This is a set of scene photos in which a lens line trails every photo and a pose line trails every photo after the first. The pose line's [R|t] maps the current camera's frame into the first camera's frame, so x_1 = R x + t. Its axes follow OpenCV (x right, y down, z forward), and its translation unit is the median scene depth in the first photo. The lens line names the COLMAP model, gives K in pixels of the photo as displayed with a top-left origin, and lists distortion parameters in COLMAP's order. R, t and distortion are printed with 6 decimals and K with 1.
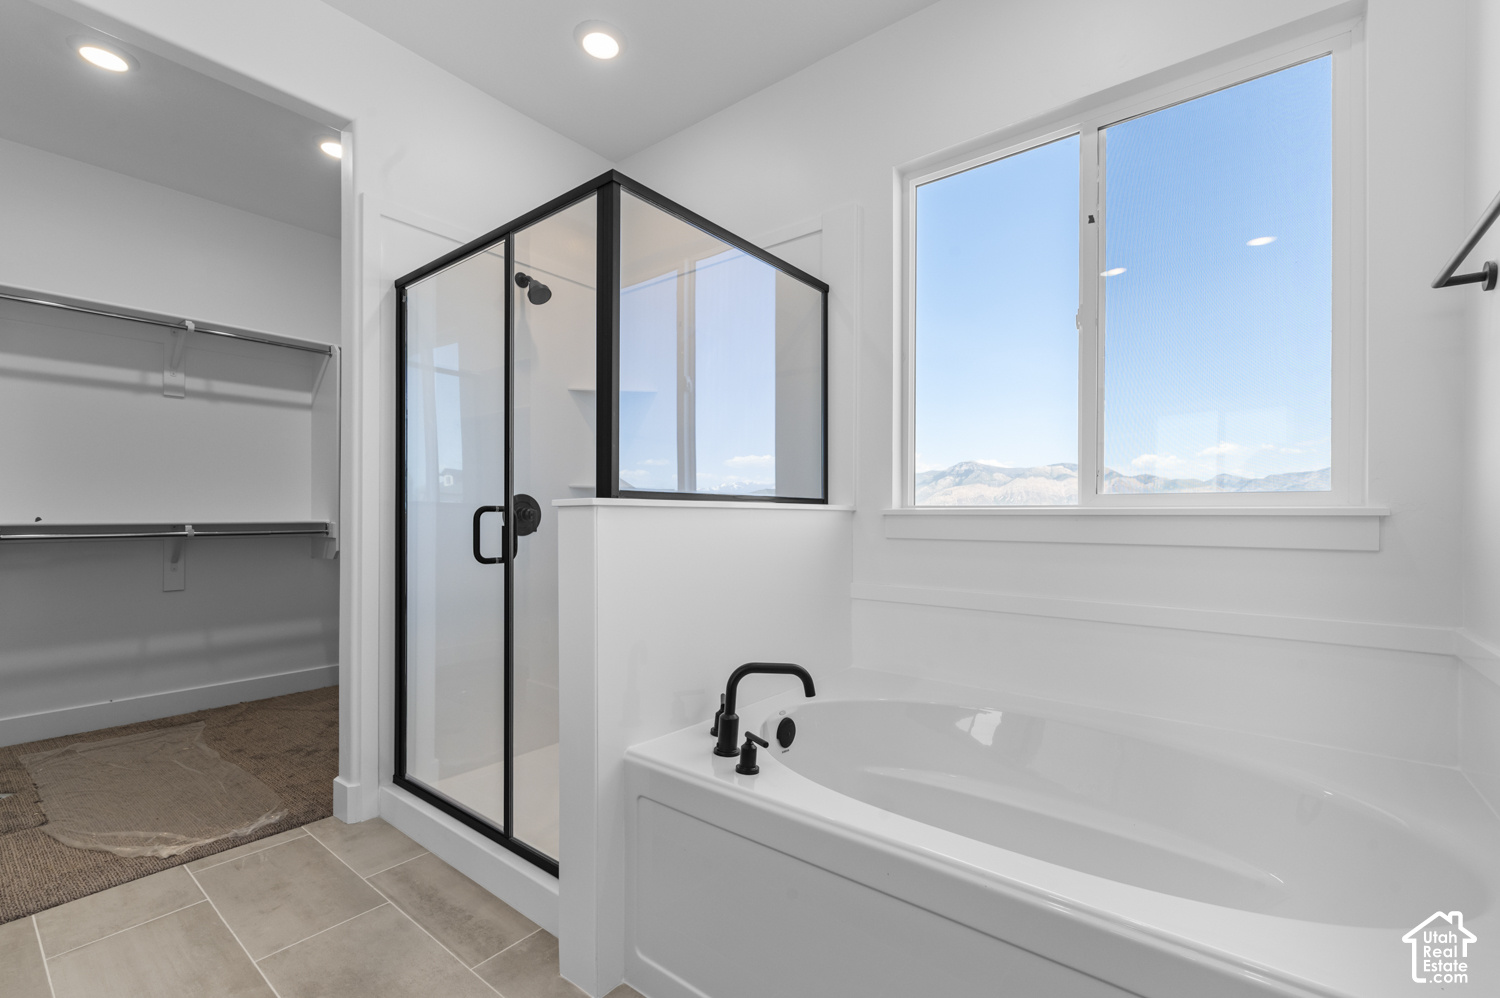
lens RADIAL K [[642.6, 0, 760.7], [0, 642.6, 510.2], [0, 0, 1]] dist [-0.001824, 0.000664]
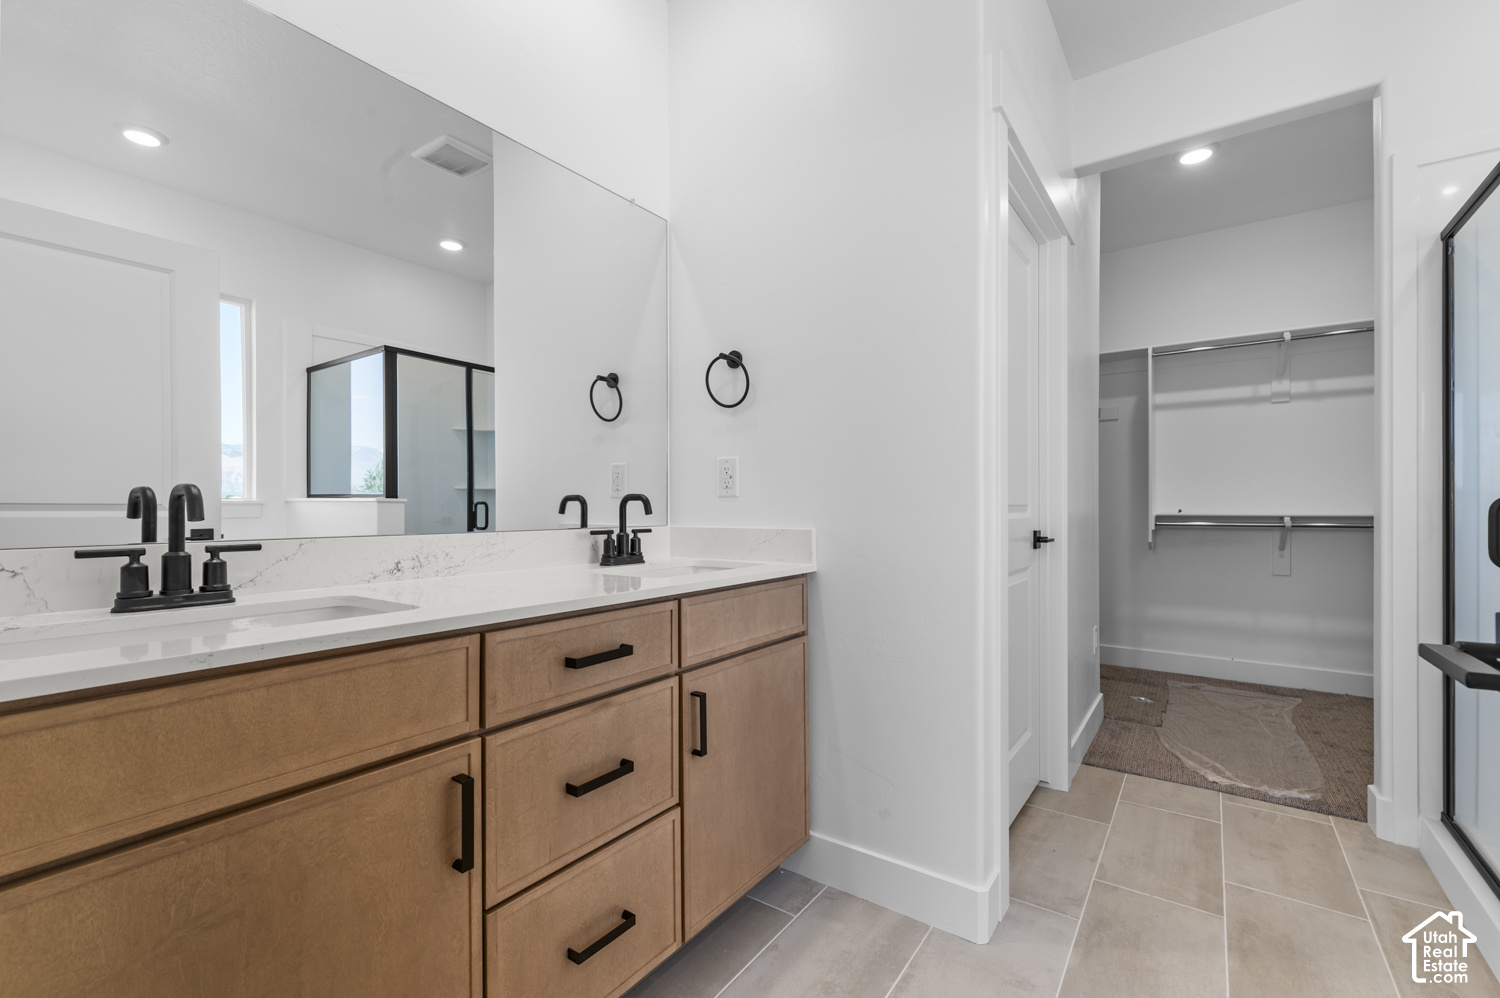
lens RADIAL K [[642.6, 0, 751.5], [0, 642.6, 509.6], [0, 0, 1]] dist [-0.001824, 0.000664]
pose [[0.035530, 0.003533, -0.999362, 0.214302], [0.008342, 0.999958, 0.003832, -0.001889], [0.999334, -0.008473, 0.035499, 0.044883]]
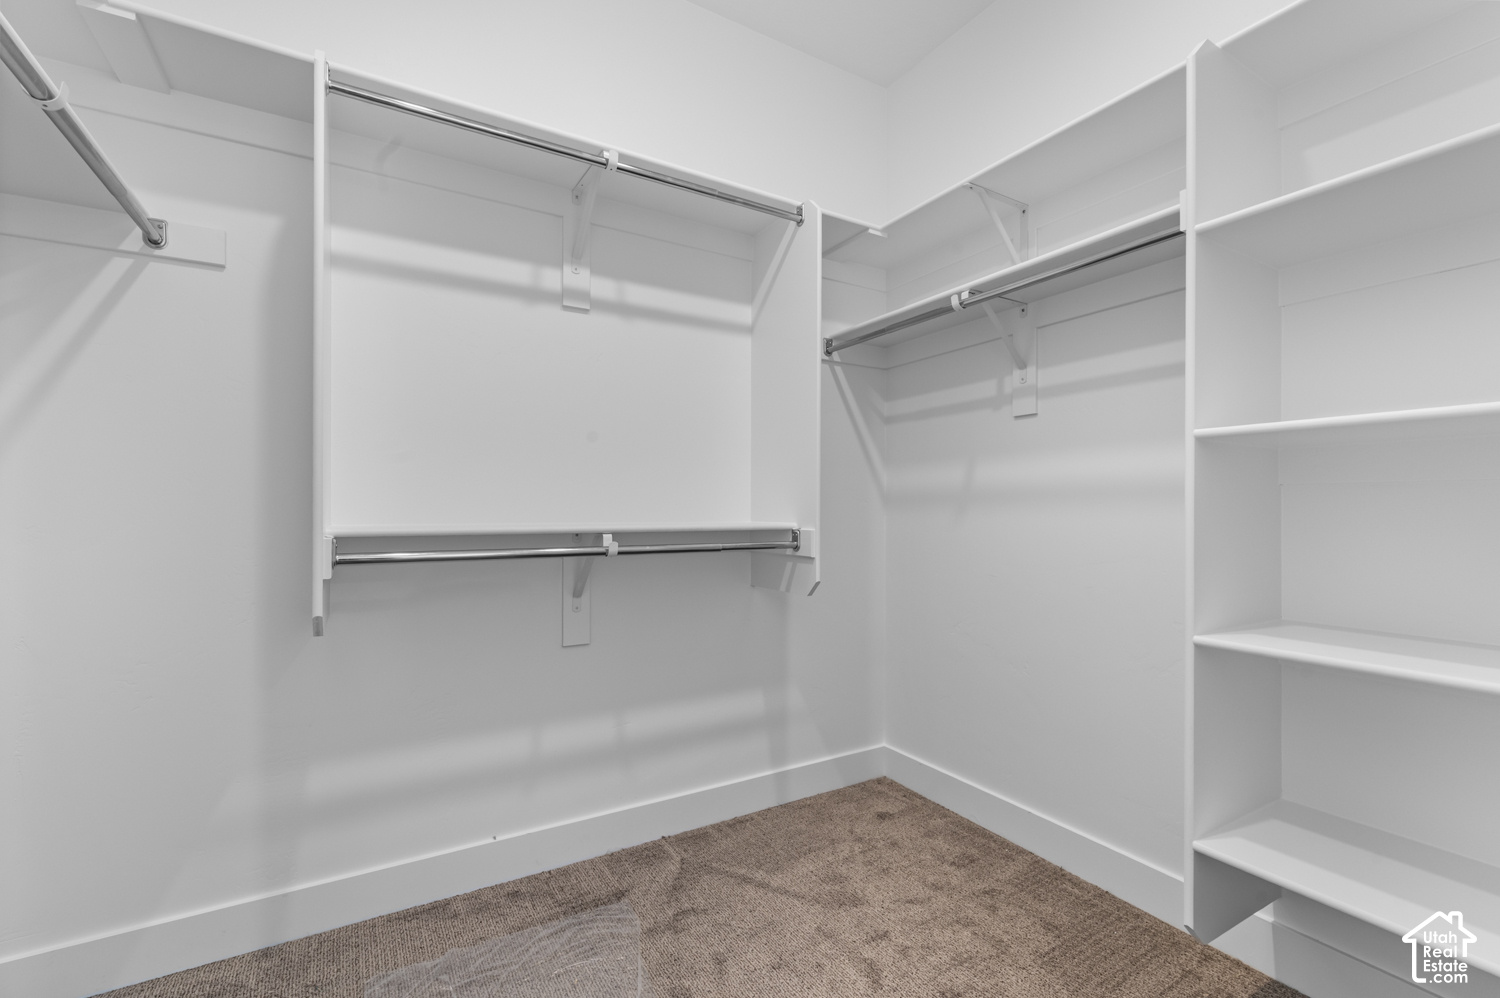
lens RADIAL K [[642.6, 0, 741.5], [0, 642.6, 507.7], [0, 0, 1]] dist [-0.001824, 0.000664]
pose [[0.927072, -0.002269, -0.374877, -0.693685], [0.001536, 0.999996, -0.002255, 0.003742], [0.374881, 0.001515, 0.927072, 0.644779]]
